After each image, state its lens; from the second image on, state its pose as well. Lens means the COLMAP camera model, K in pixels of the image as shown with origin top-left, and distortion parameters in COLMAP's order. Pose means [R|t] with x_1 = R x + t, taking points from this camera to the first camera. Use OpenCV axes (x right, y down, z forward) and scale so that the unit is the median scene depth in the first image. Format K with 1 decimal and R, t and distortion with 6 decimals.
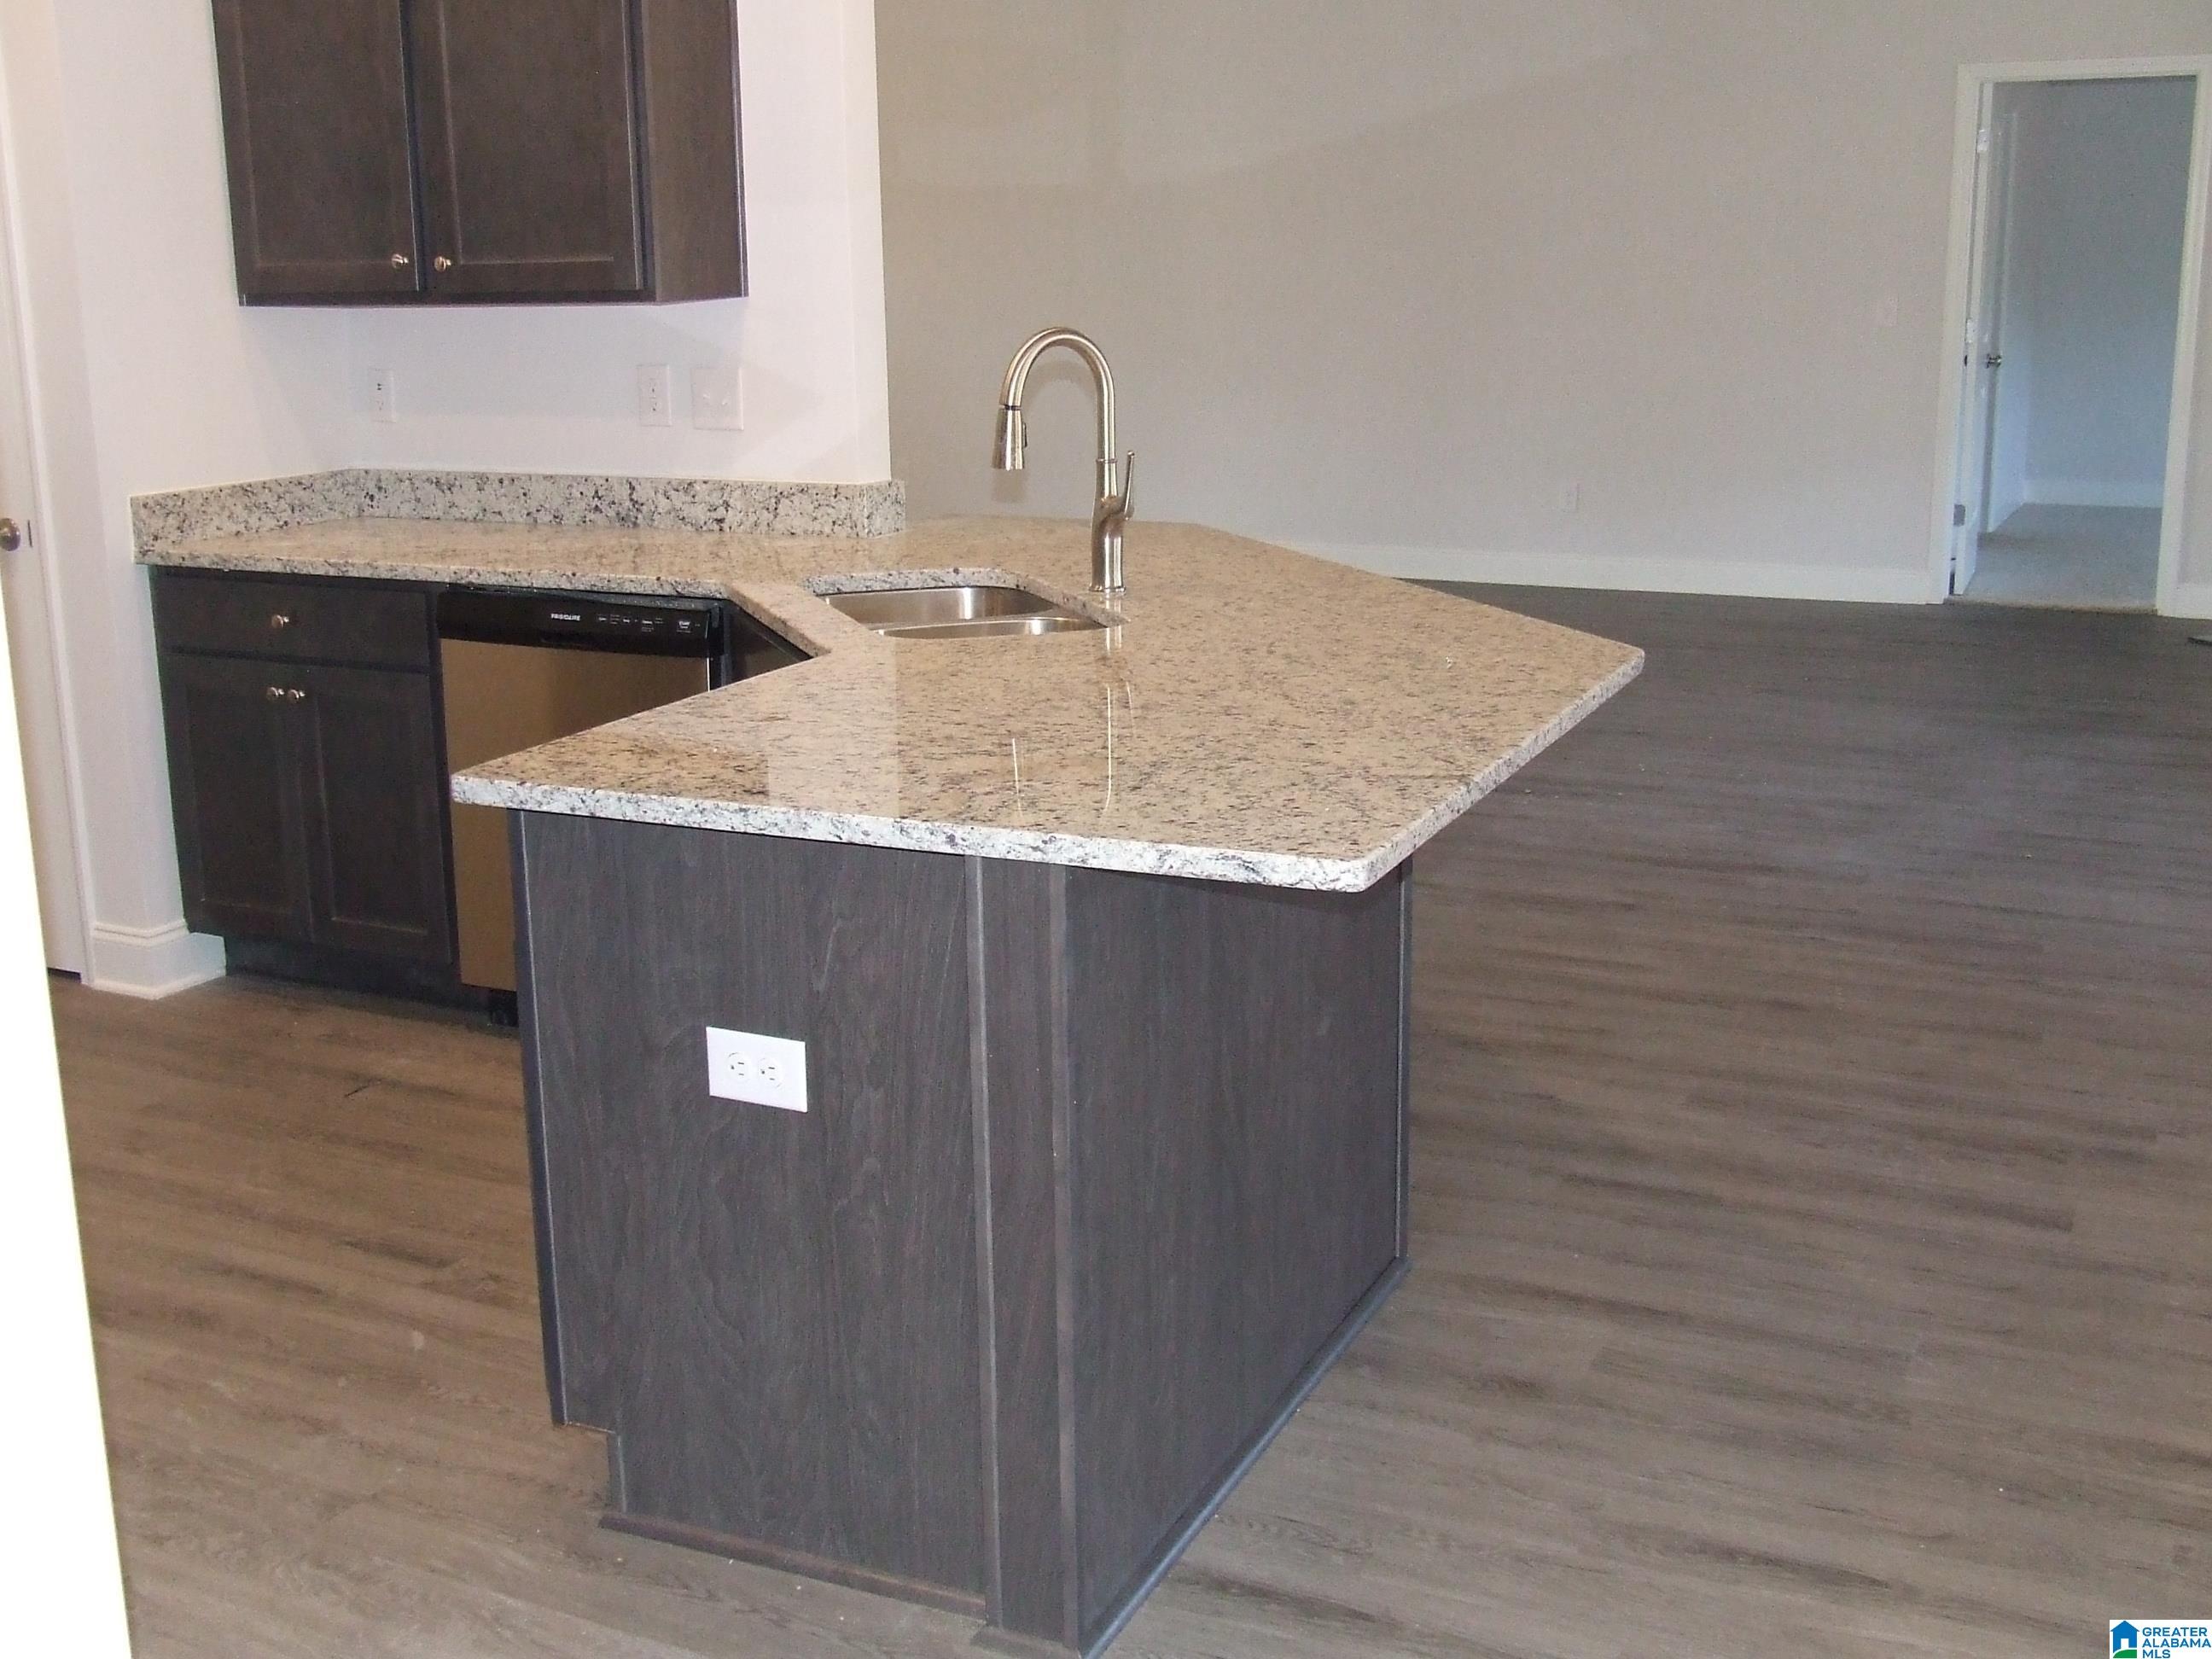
lens RADIAL K [[2435.2, 0, 1068.4], [0, 2435.2, 802.7], [0, 0, 1]] dist [-0.061603, 0.000000]
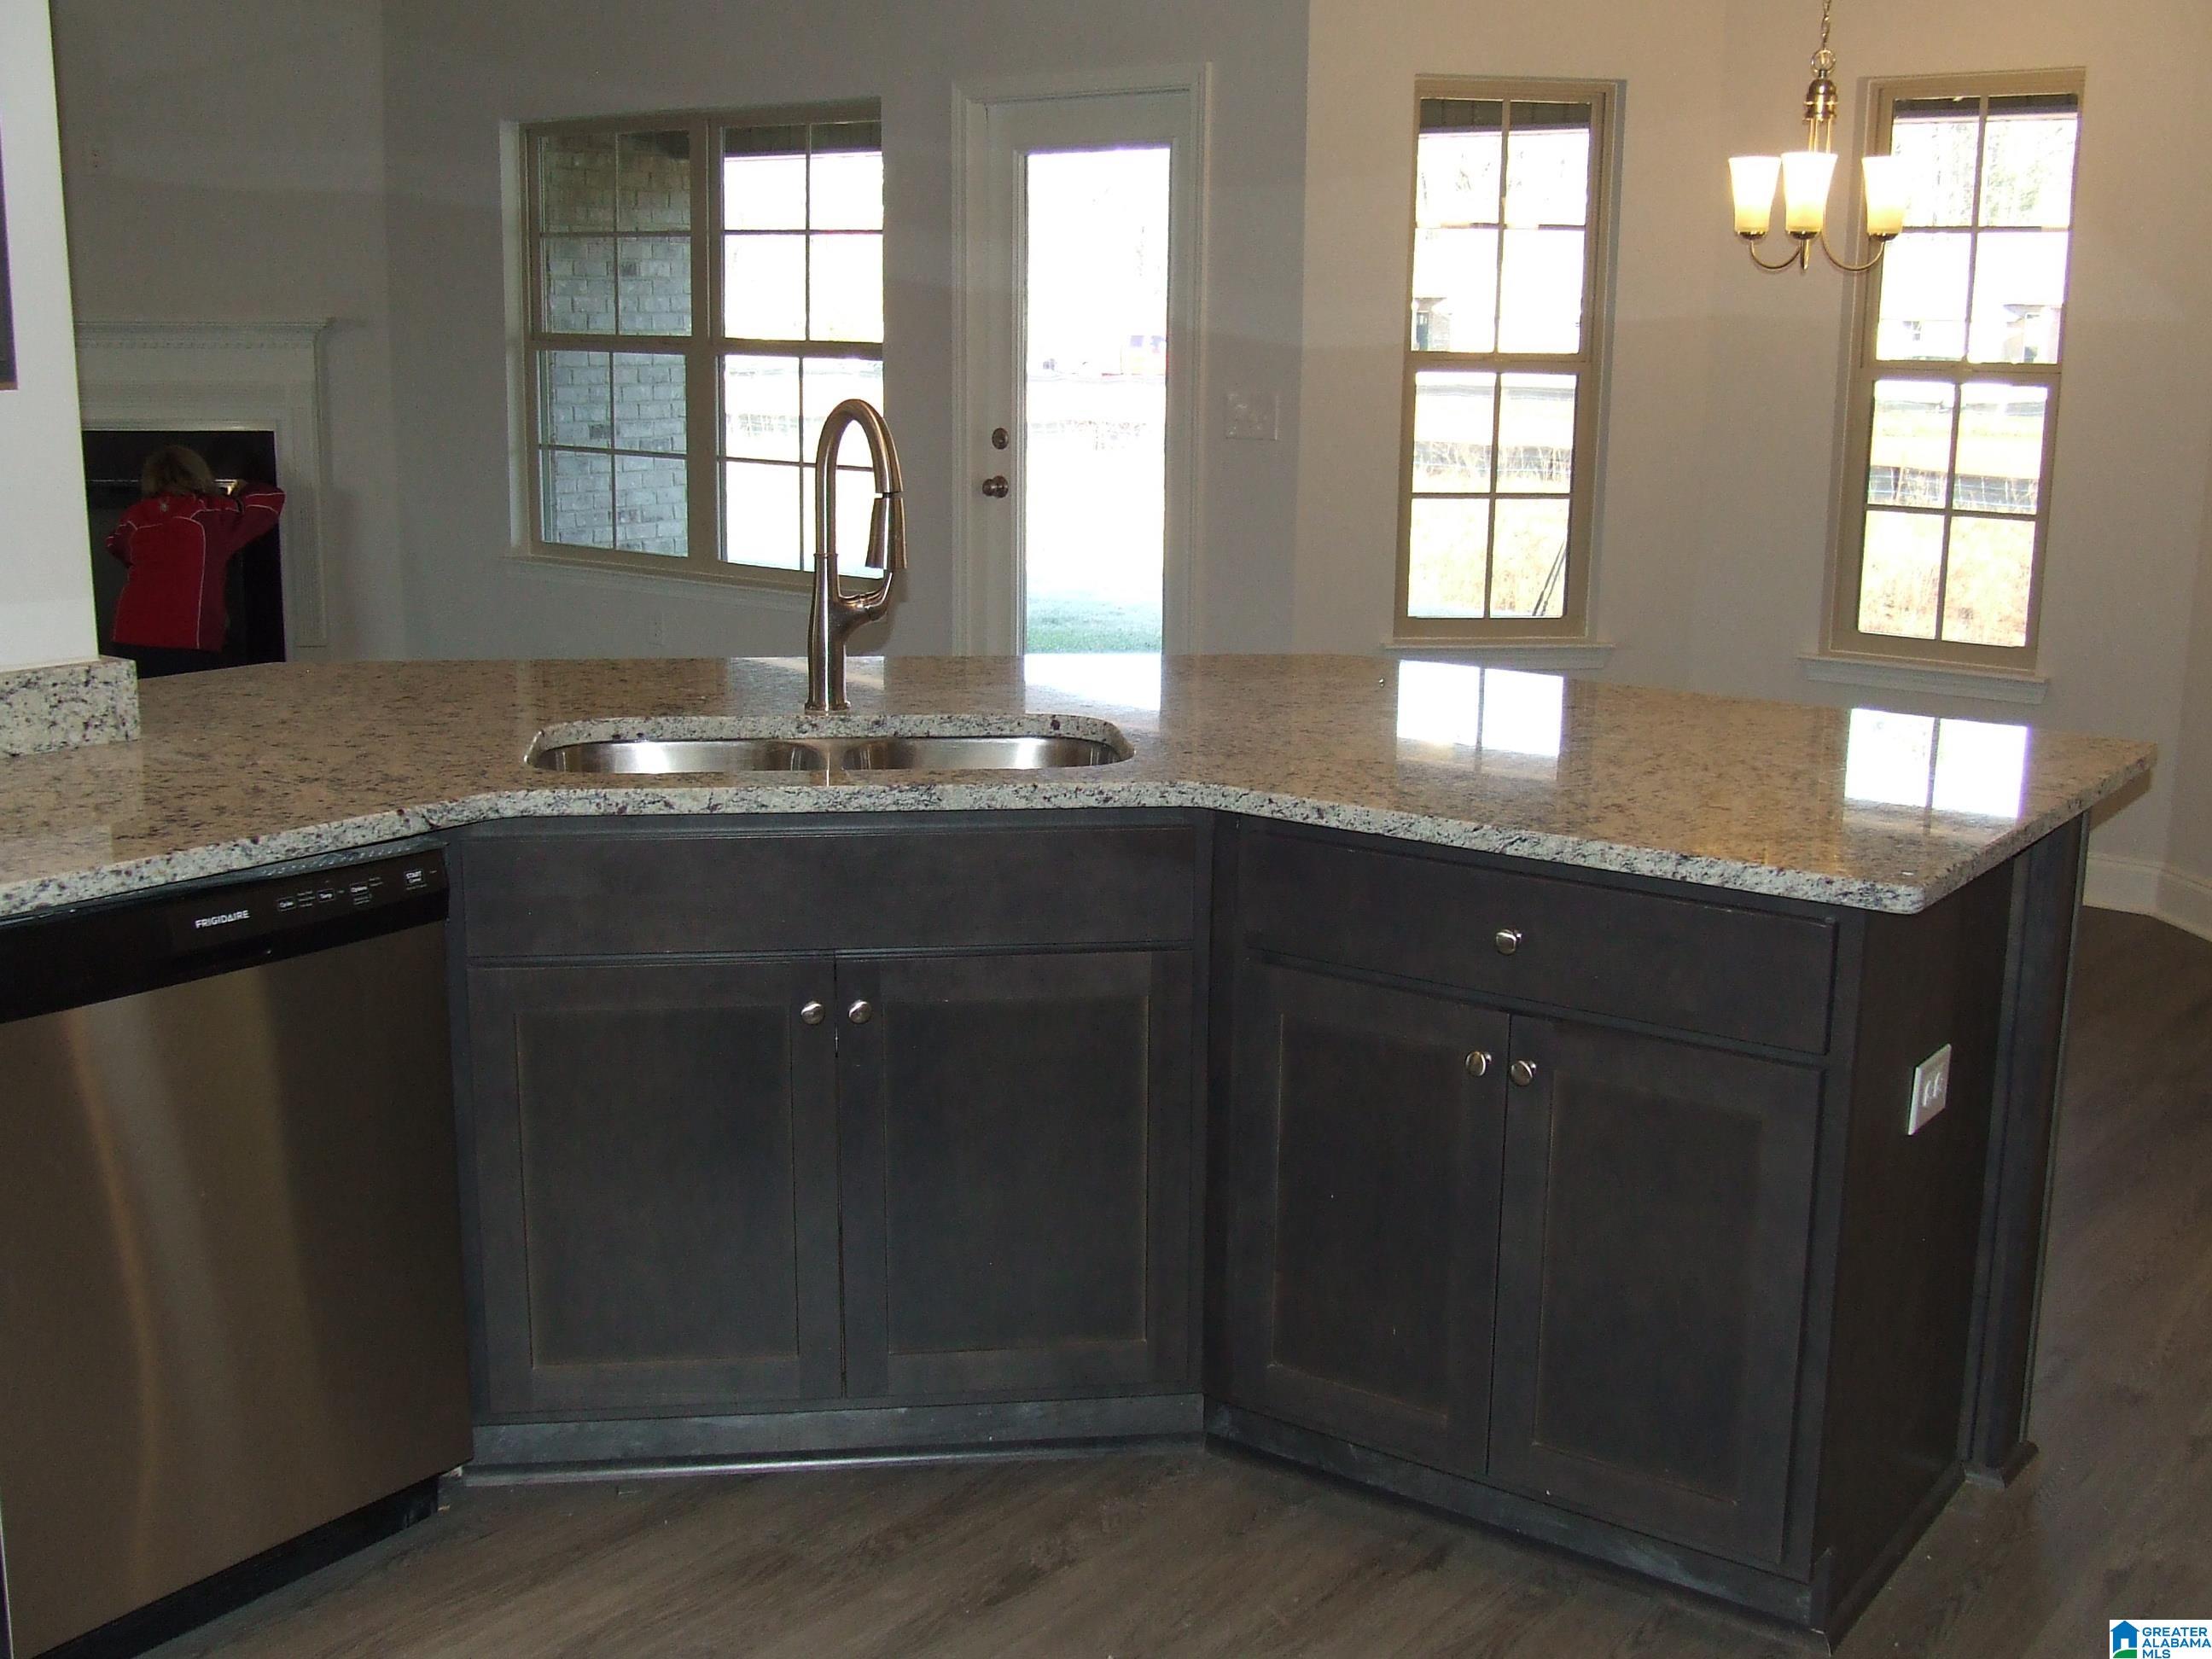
lens RADIAL K [[2435.2, 0, 1102.2], [0, 2435.2, 812.9], [0, 0, 1]] dist [-0.061603, 0.000000]
pose [[0.190893, -0.186456, 0.963740, -0.710377], [0.207303, 0.967308, 0.146085, -0.140077], [-0.959471, 0.171900, 0.223305, 0.654656]]
